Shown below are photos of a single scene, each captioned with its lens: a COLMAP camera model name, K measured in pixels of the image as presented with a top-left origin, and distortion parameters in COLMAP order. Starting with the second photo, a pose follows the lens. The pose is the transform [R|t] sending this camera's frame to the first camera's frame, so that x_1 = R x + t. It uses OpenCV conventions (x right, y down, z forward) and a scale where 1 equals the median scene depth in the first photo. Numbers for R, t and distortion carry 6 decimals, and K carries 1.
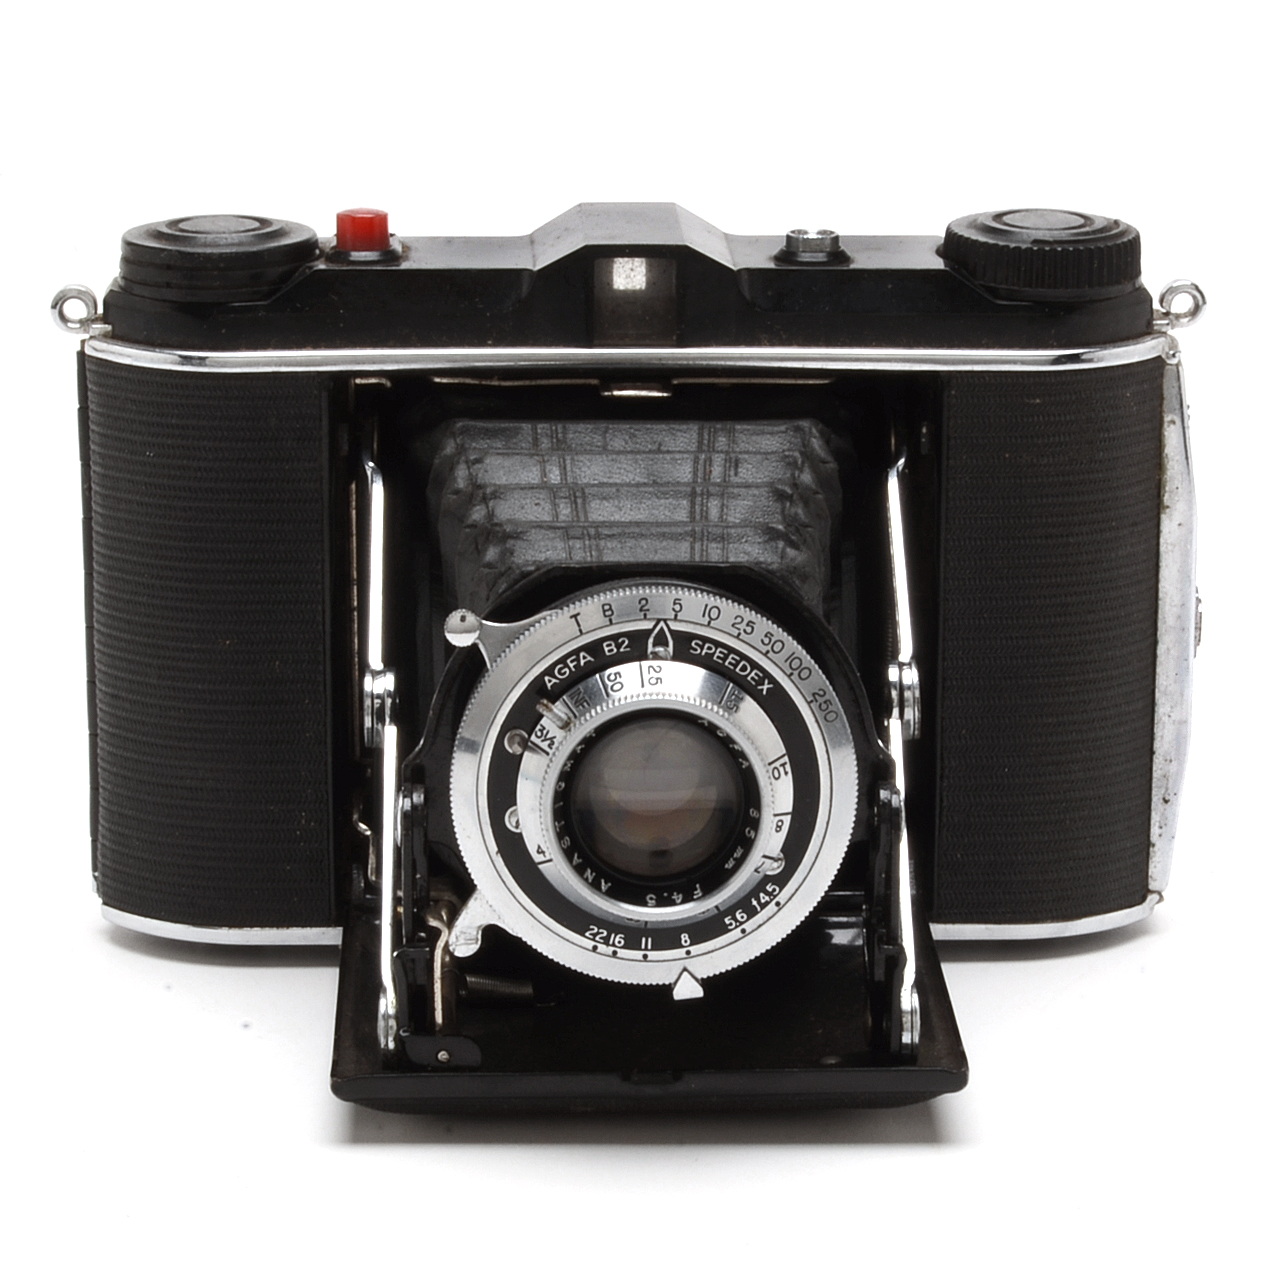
lens RADIAL K [[4705.5, 0, 642.0], [0, 4705.5, 644.3], [0, 0, 1]] dist [0.177382, 0.000000]
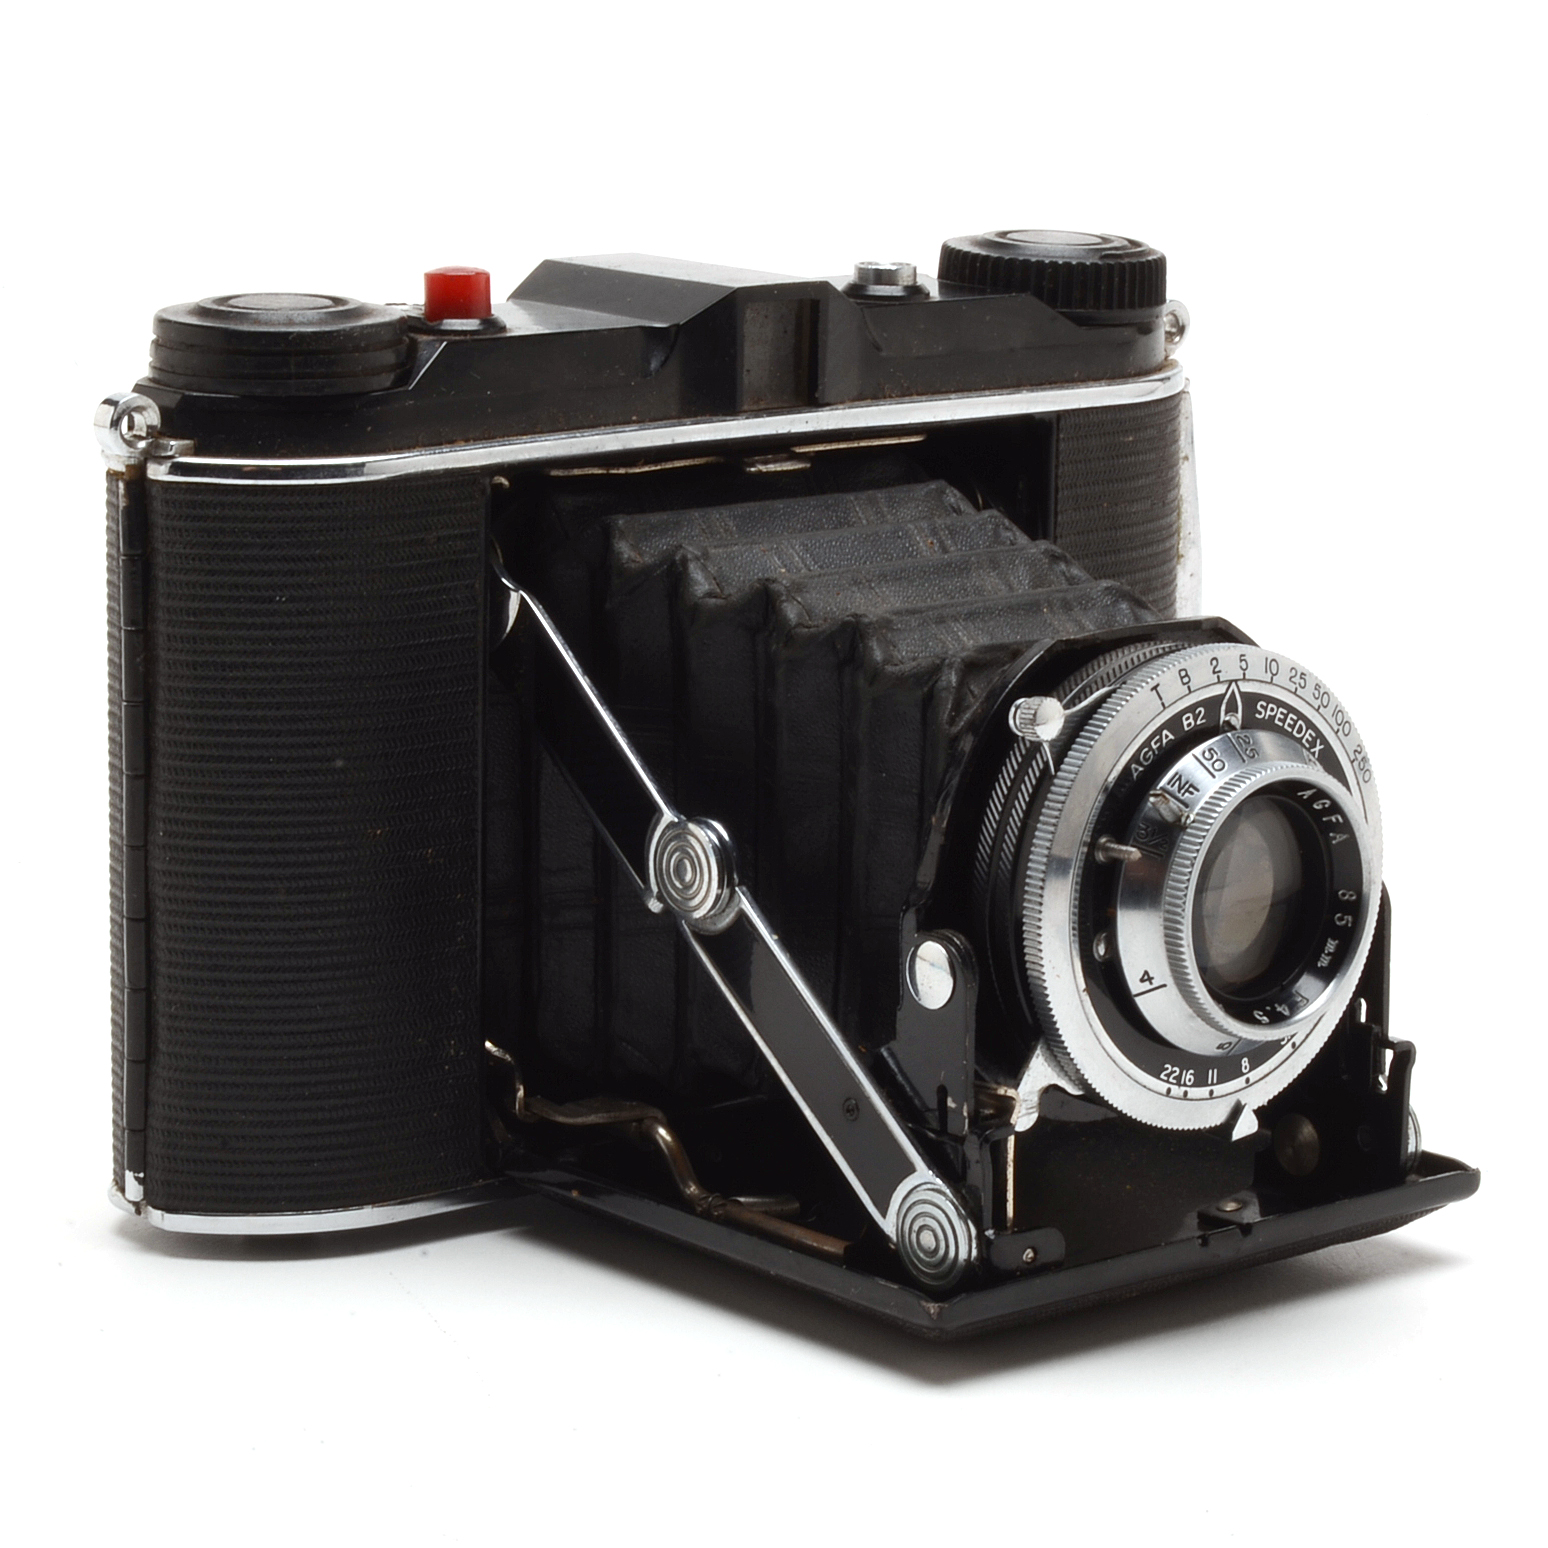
lens RADIAL K [[5193.8, 0, 773.3], [0, 5193.8, 773.2], [0, 0, 1]] dist [0.018188, 0.000000]
pose [[0.796391, -0.118103, 0.593138, -0.599363], [0.144137, 0.989552, 0.003506, -0.003941], [-0.587355, 0.082701, 0.805093, 0.302361]]
